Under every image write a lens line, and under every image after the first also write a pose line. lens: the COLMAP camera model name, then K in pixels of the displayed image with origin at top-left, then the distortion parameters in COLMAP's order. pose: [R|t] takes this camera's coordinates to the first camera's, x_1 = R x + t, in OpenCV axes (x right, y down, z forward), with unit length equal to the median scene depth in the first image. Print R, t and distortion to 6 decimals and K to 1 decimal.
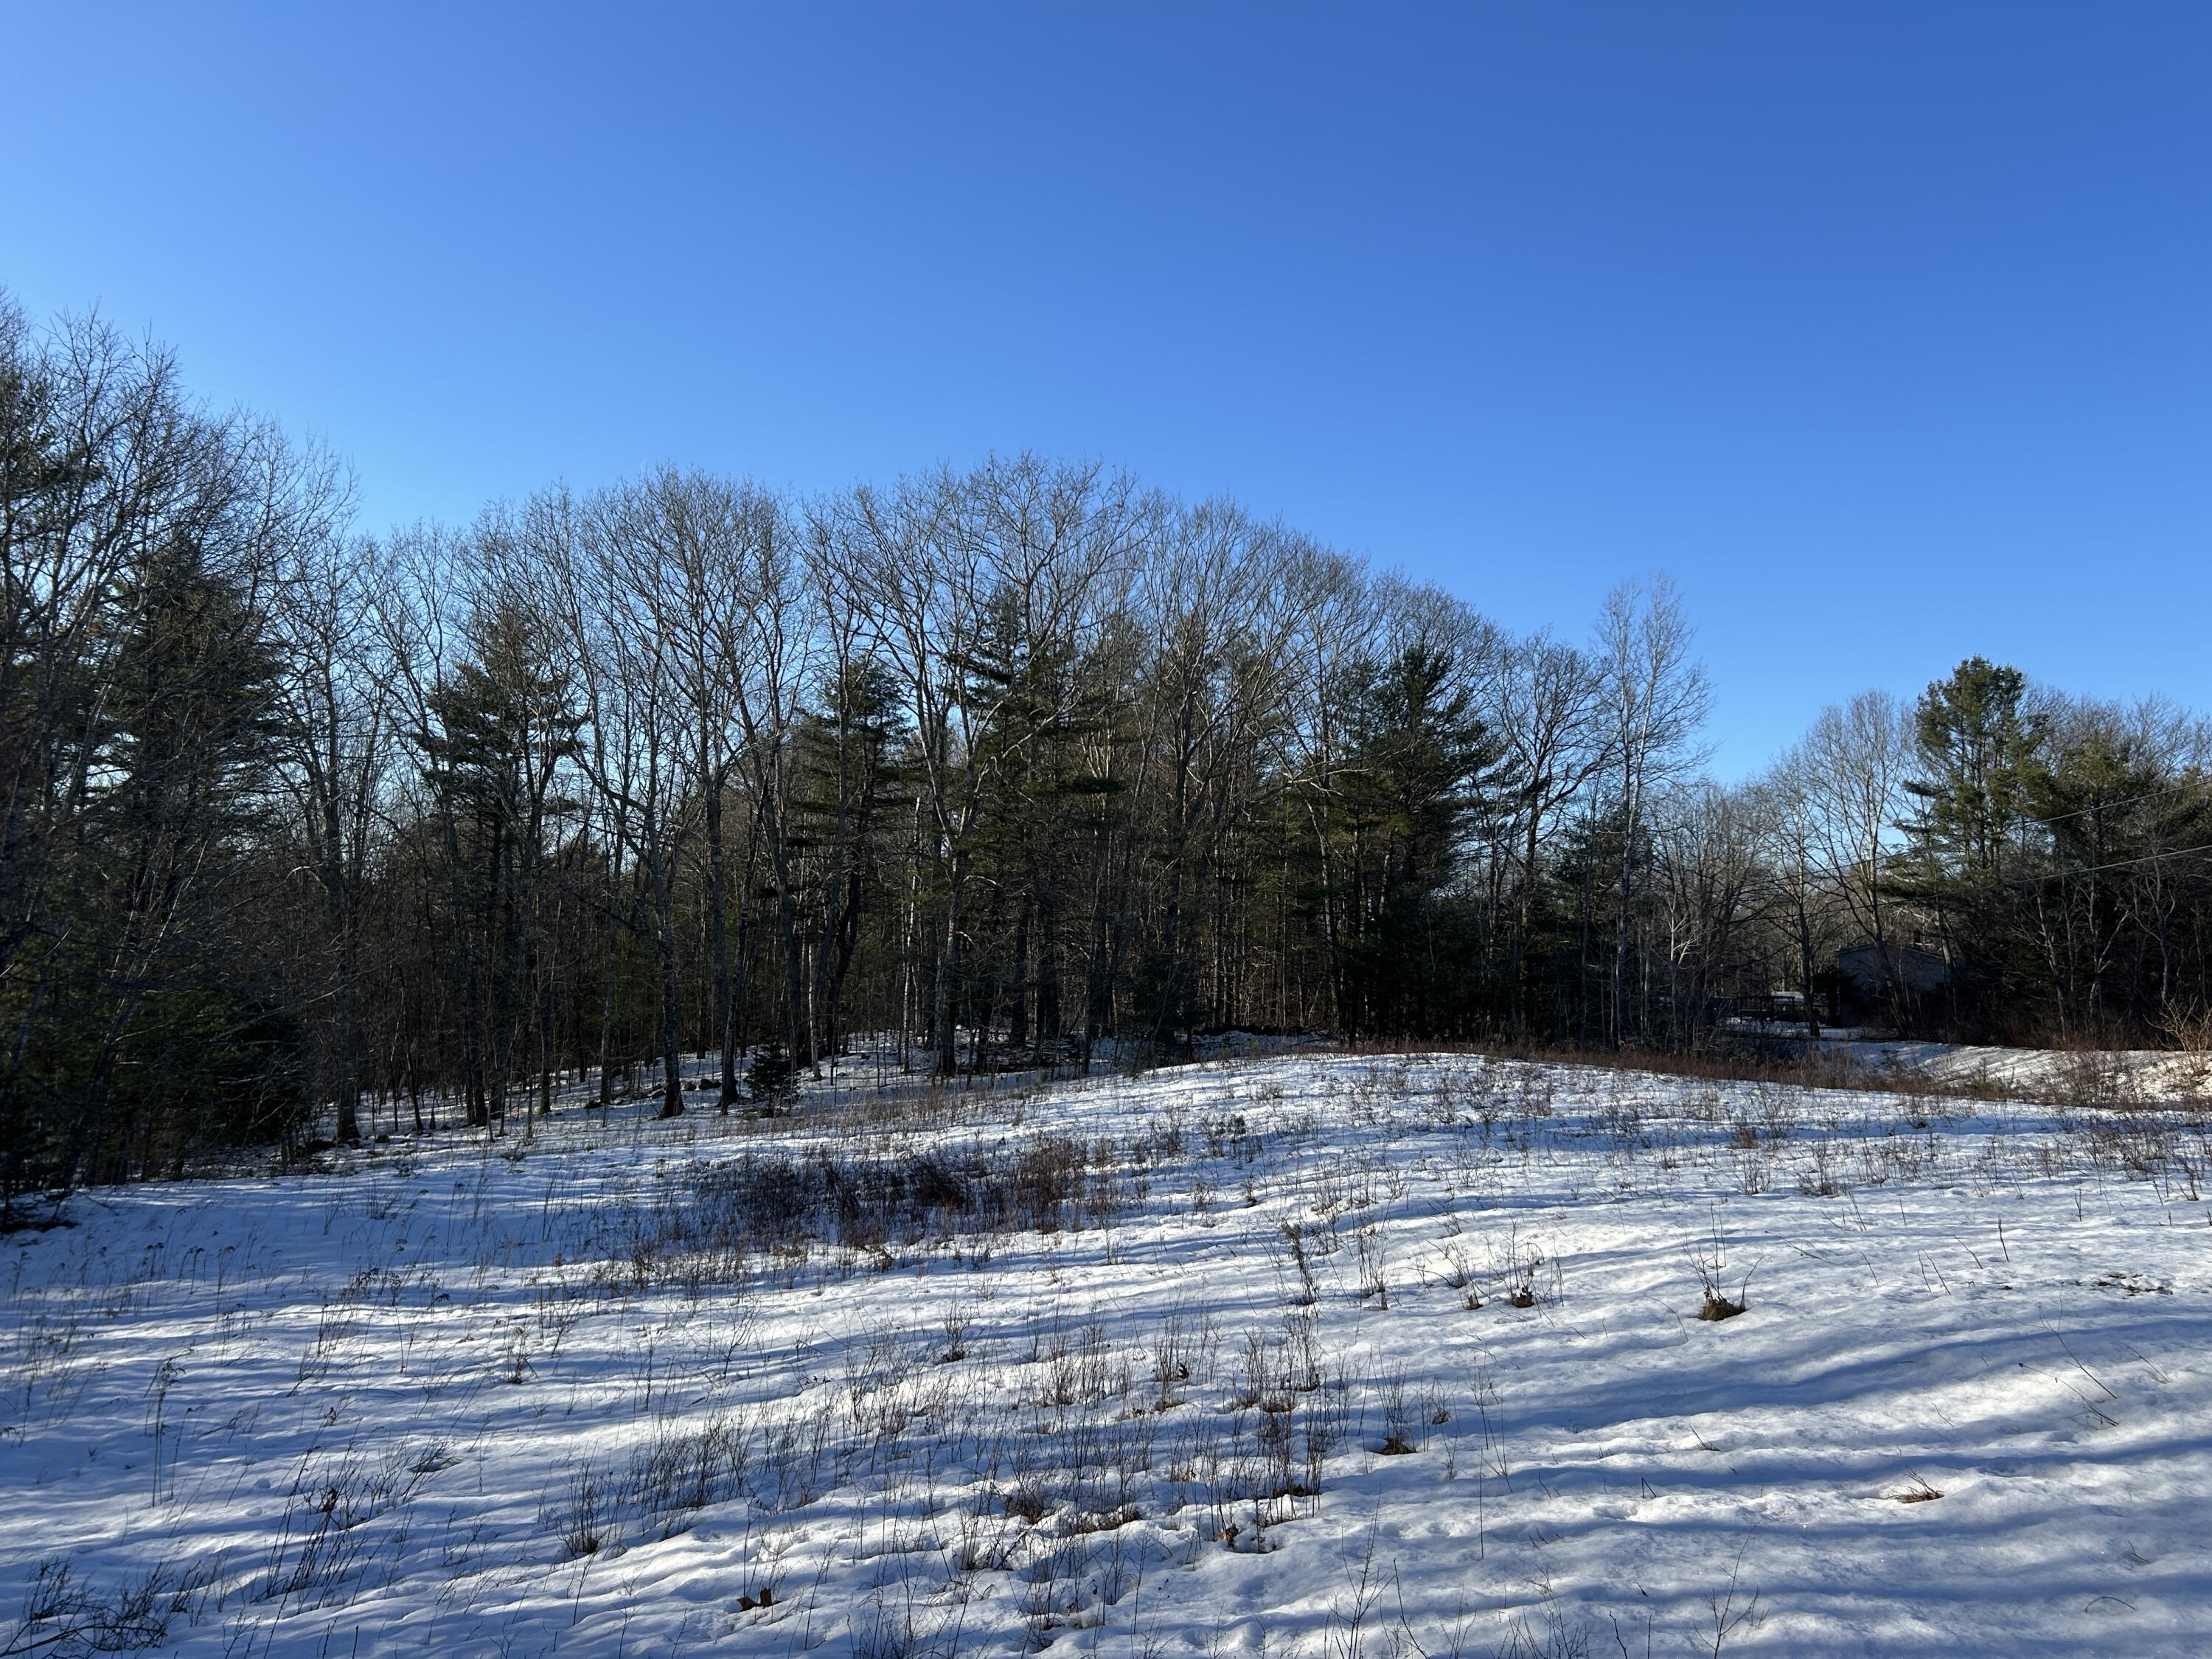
lens RADIAL K [[1677.9, 0, 1146.0], [0, 1677.9, 841.4], [0, 0, 1]] dist [0.129085, -0.179762]
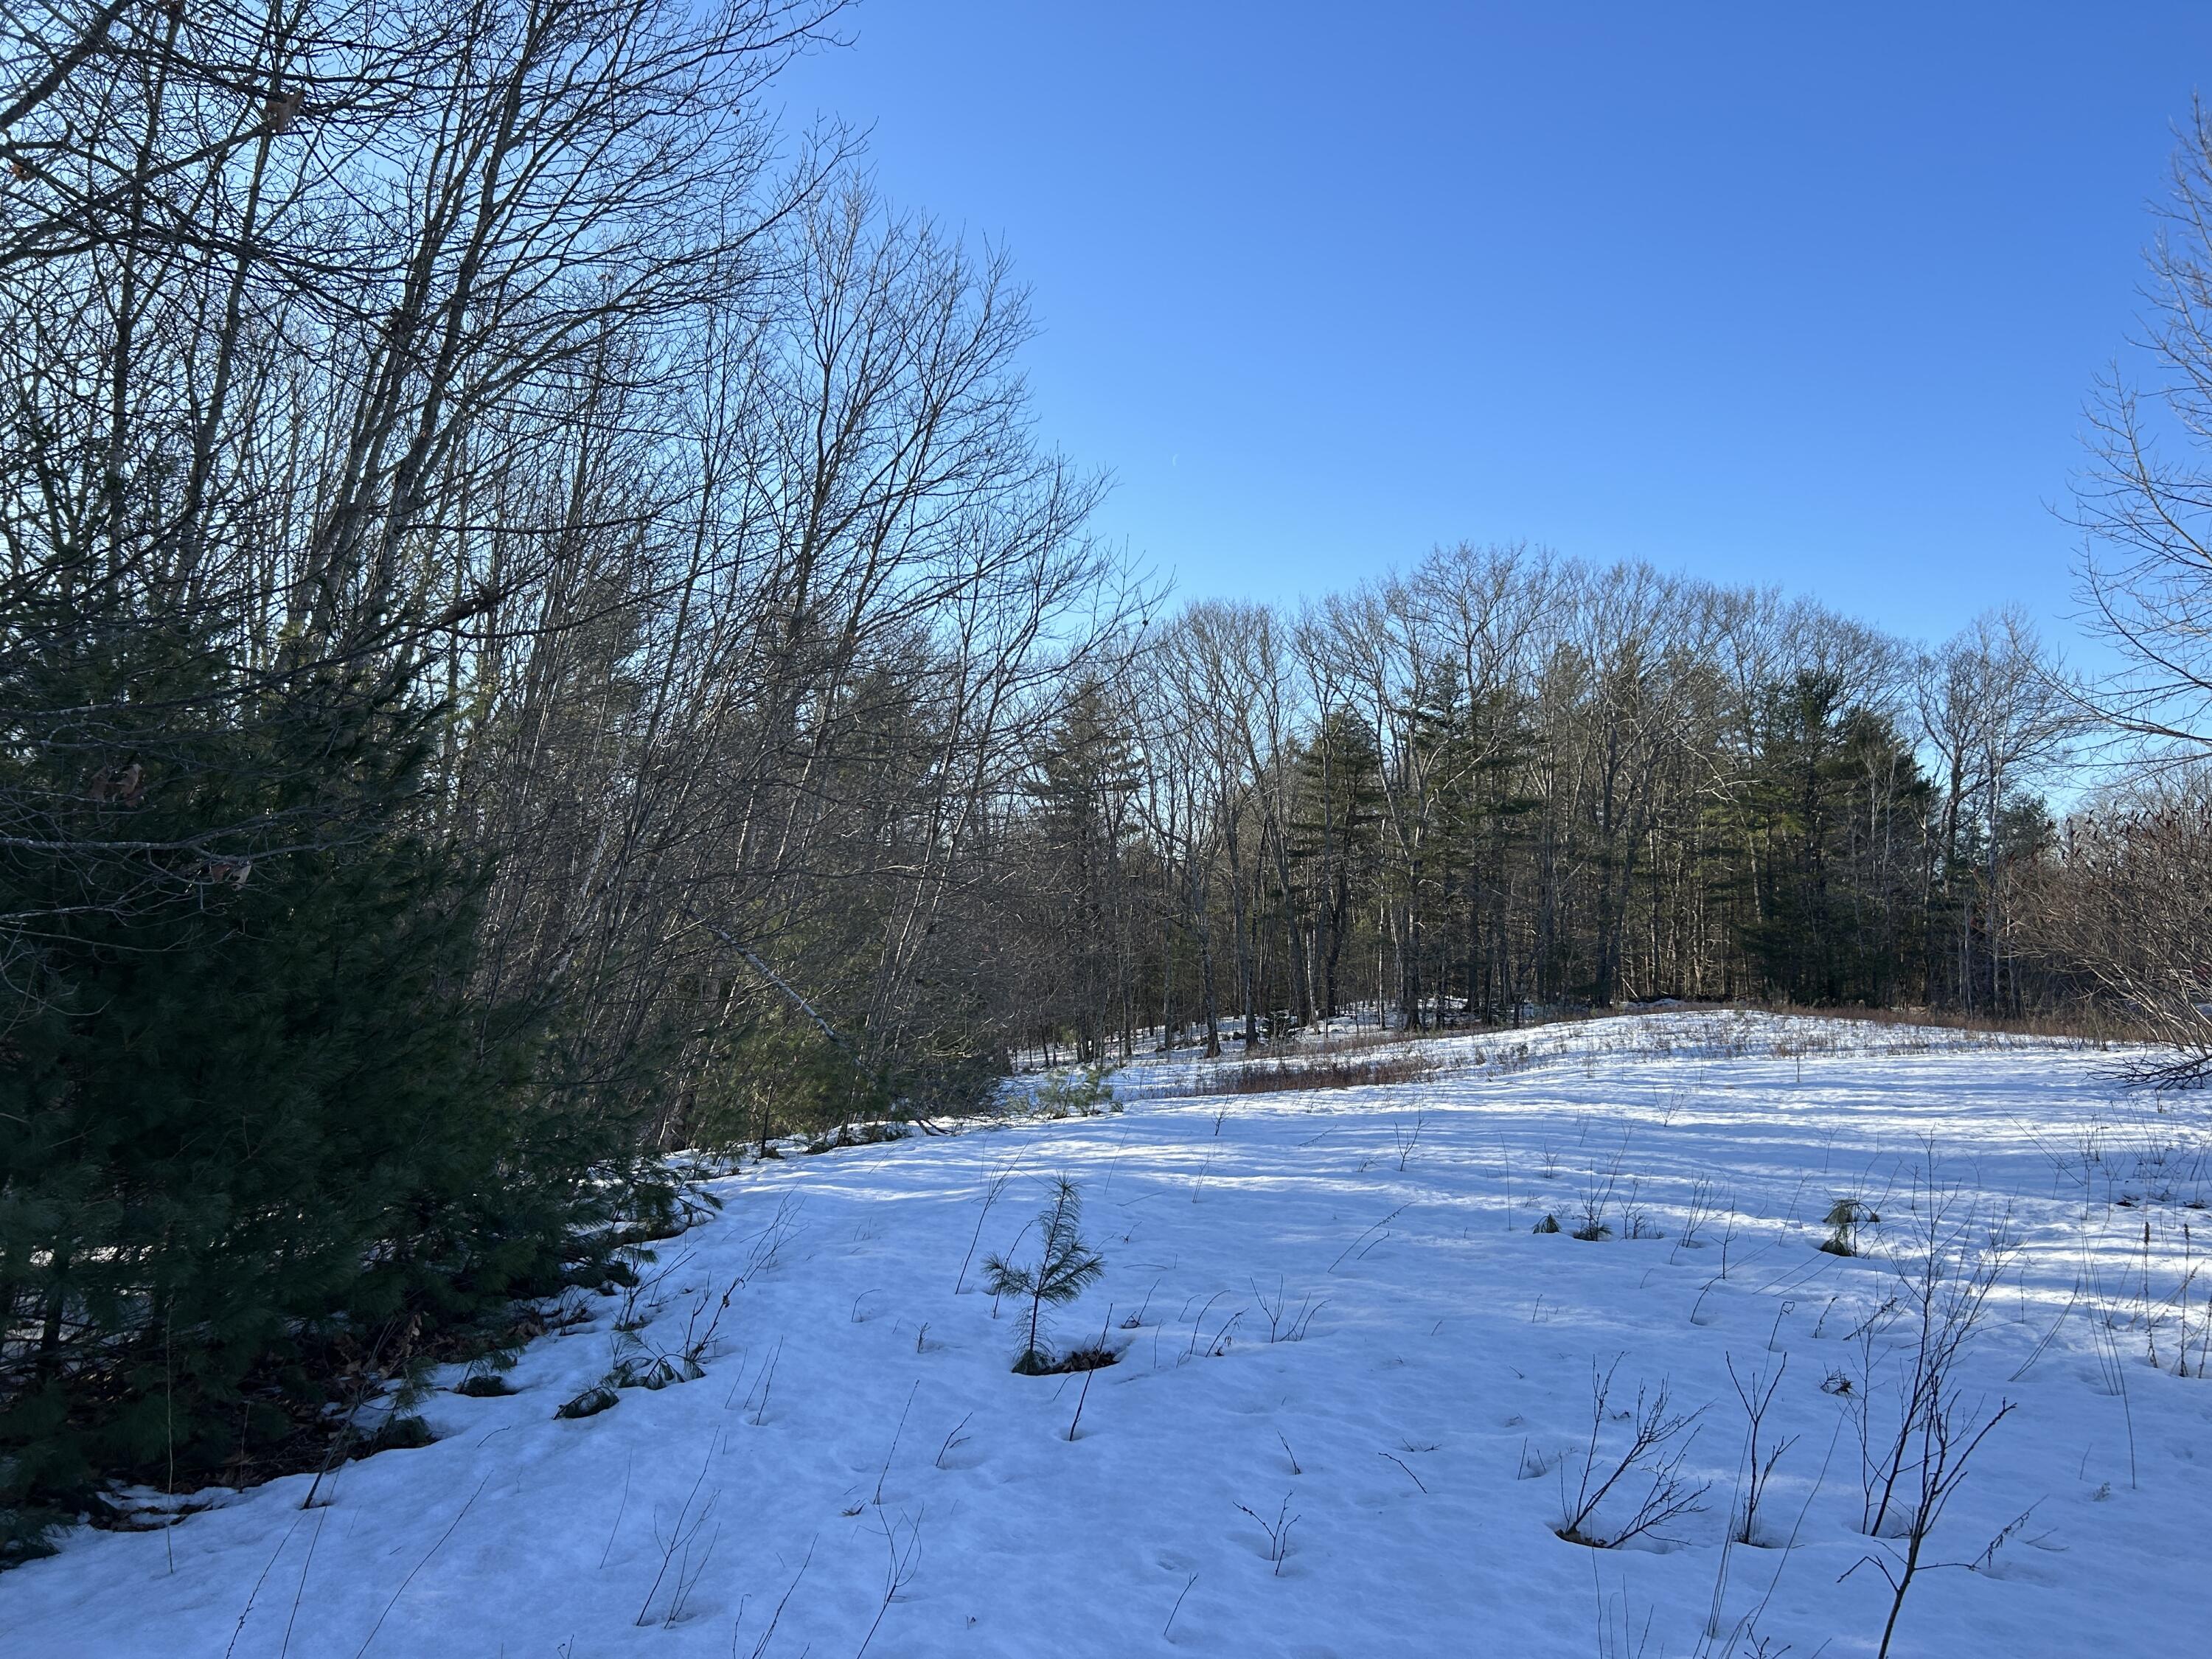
lens RADIAL K [[1668.1, 0, 1090.4], [0, 1668.1, 877.6], [0, 0, 1]] dist [0.027685, -0.003416]
pose [[0.938634, -0.028704, -0.343719, 0.093487], [0.041131, 0.998735, 0.028917, -0.028018], [0.342454, -0.041280, 0.938627, -0.291634]]
